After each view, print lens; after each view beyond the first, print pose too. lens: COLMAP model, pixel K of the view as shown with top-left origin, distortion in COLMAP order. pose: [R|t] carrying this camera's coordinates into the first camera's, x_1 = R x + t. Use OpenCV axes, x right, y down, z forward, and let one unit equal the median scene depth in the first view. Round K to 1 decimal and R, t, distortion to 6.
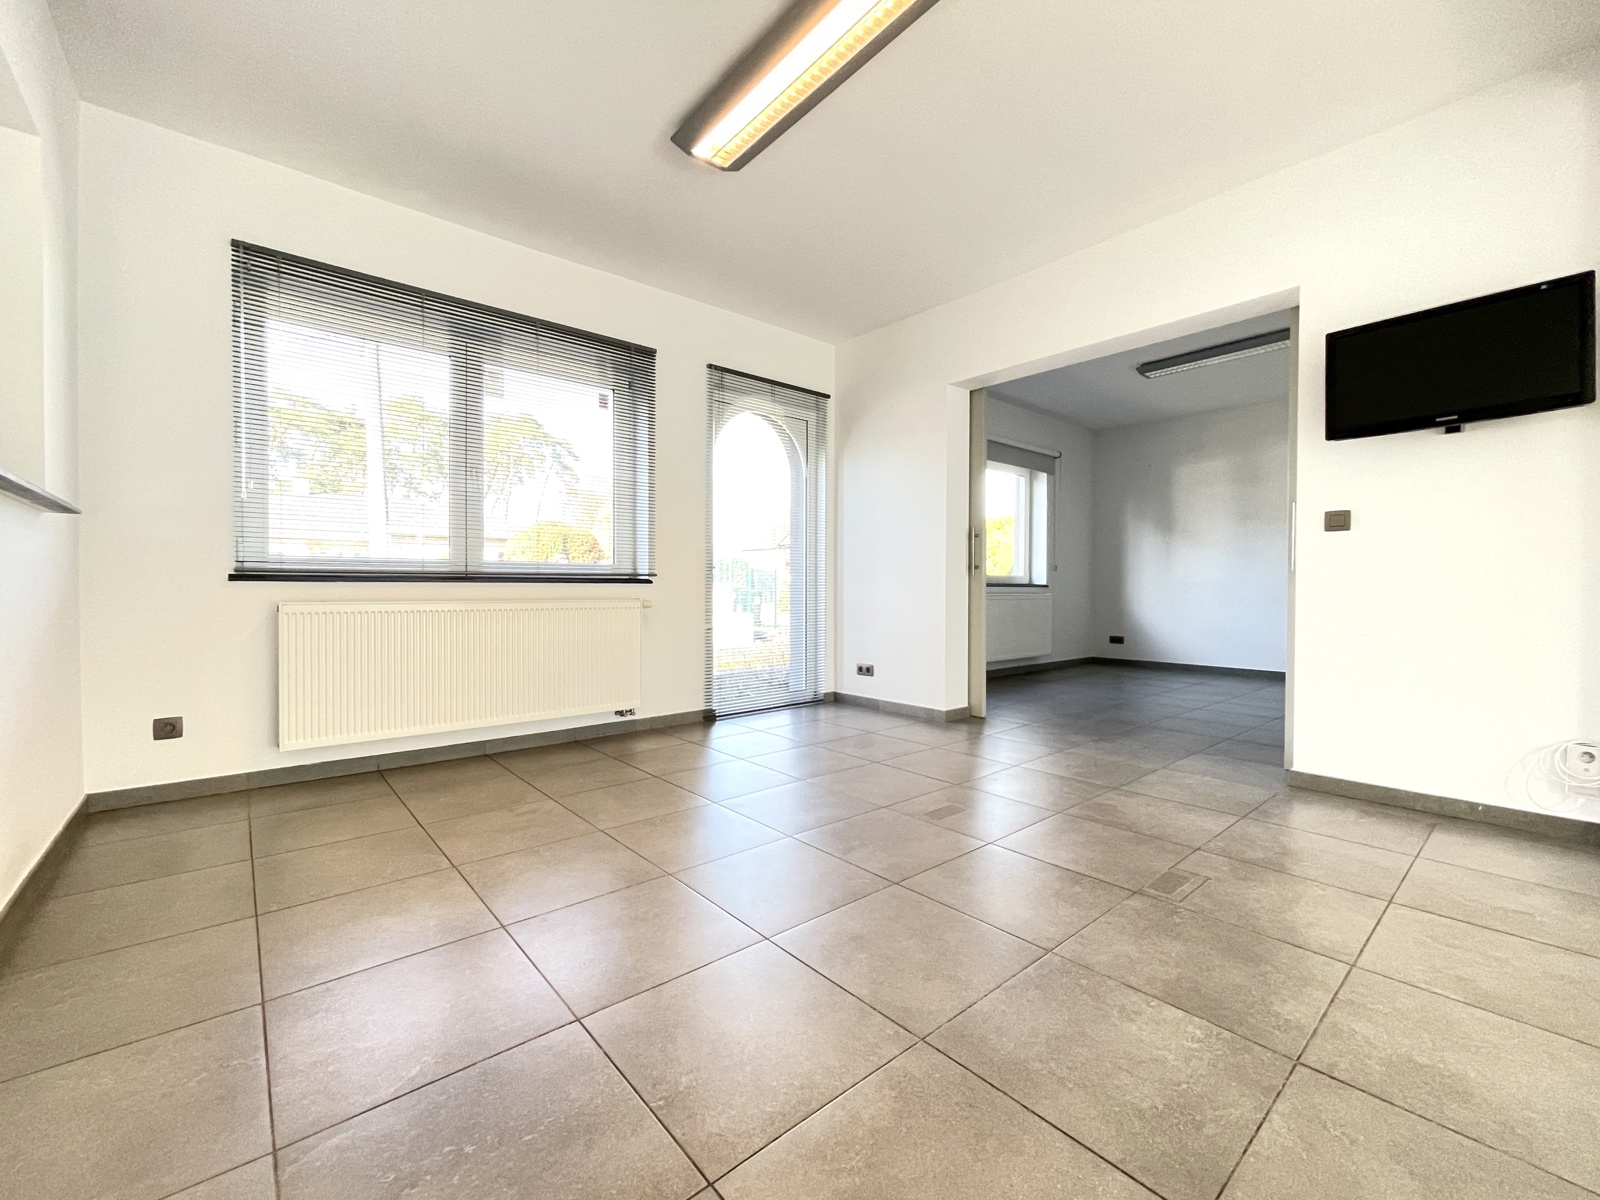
lens RADIAL K [[667.9, 0, 800.0], [0, 667.9, 600.0], [0, 0, 1]] dist [-0.000180, 0.000007]
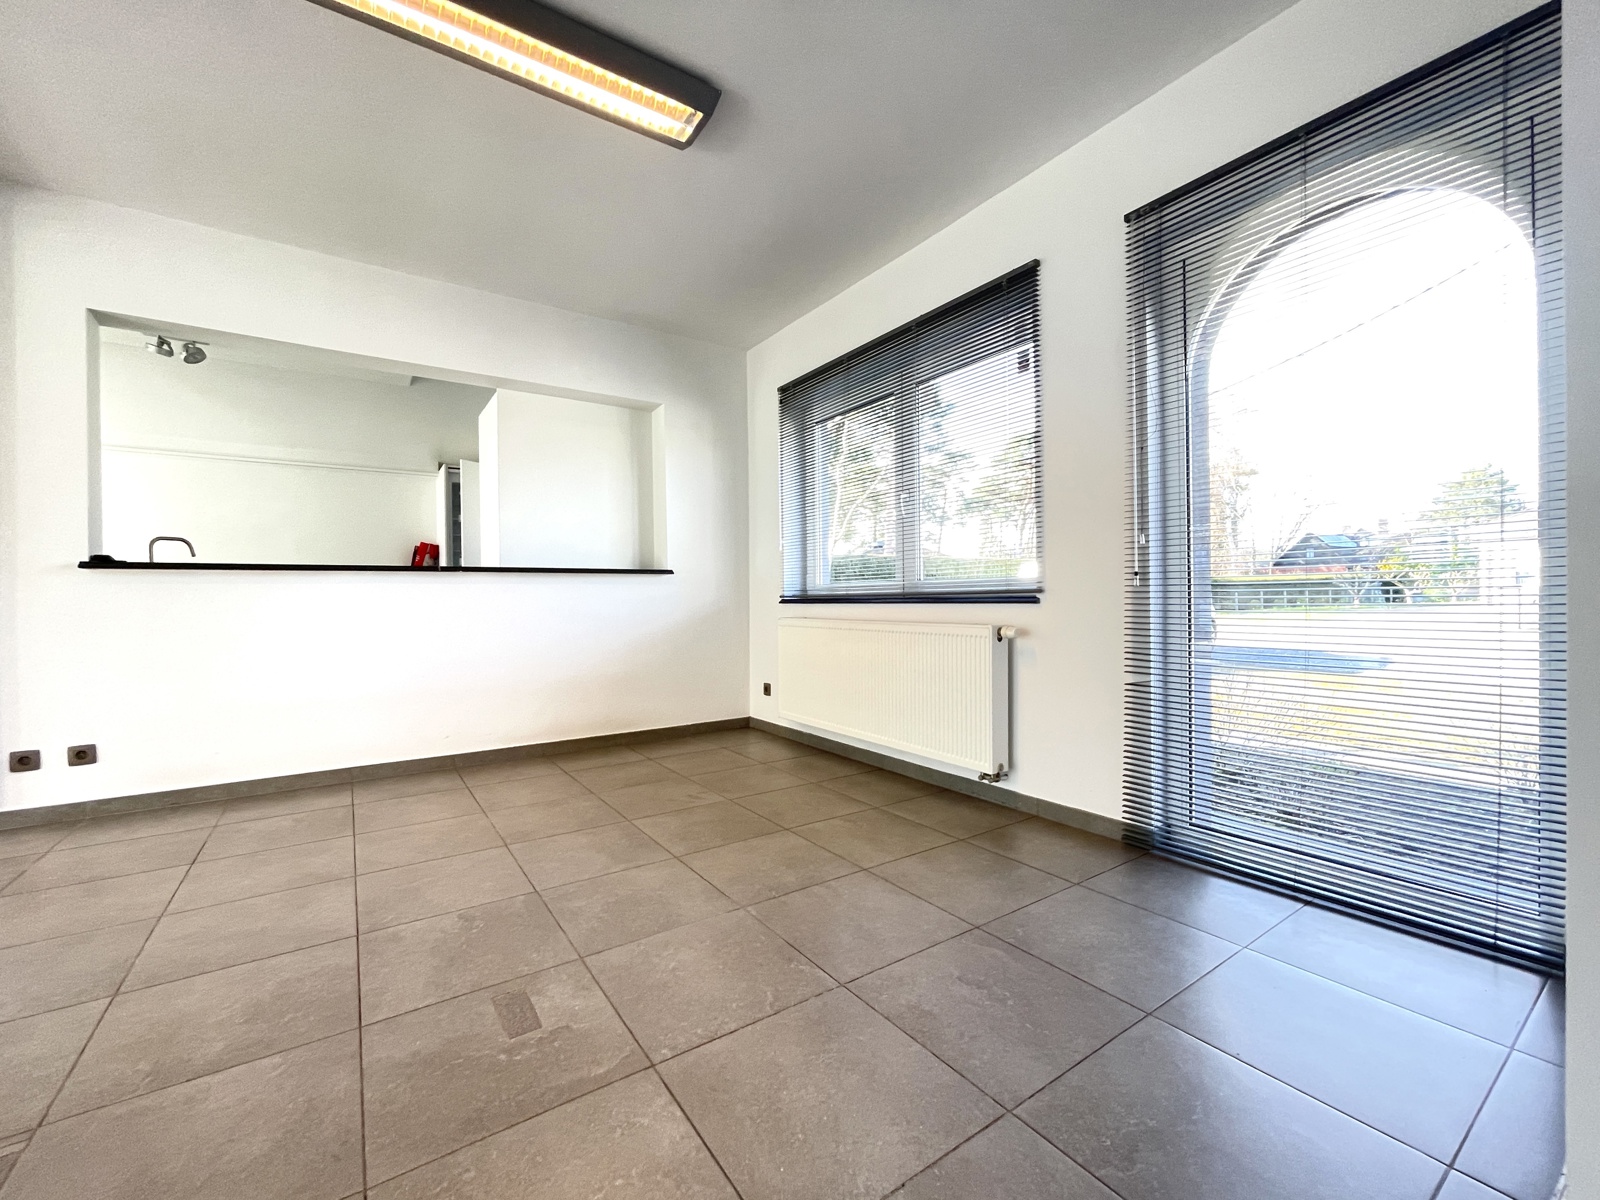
lens RADIAL K [[667.9, 0, 800.0], [0, 667.9, 600.0], [0, 0, 1]] dist [-0.000180, 0.000007]
pose [[-0.121380, 0.004216, -0.992597, 0.463770], [-0.005261, 0.999974, 0.004890, -0.029026], [0.992592, 0.005815, -0.121354, 0.798425]]
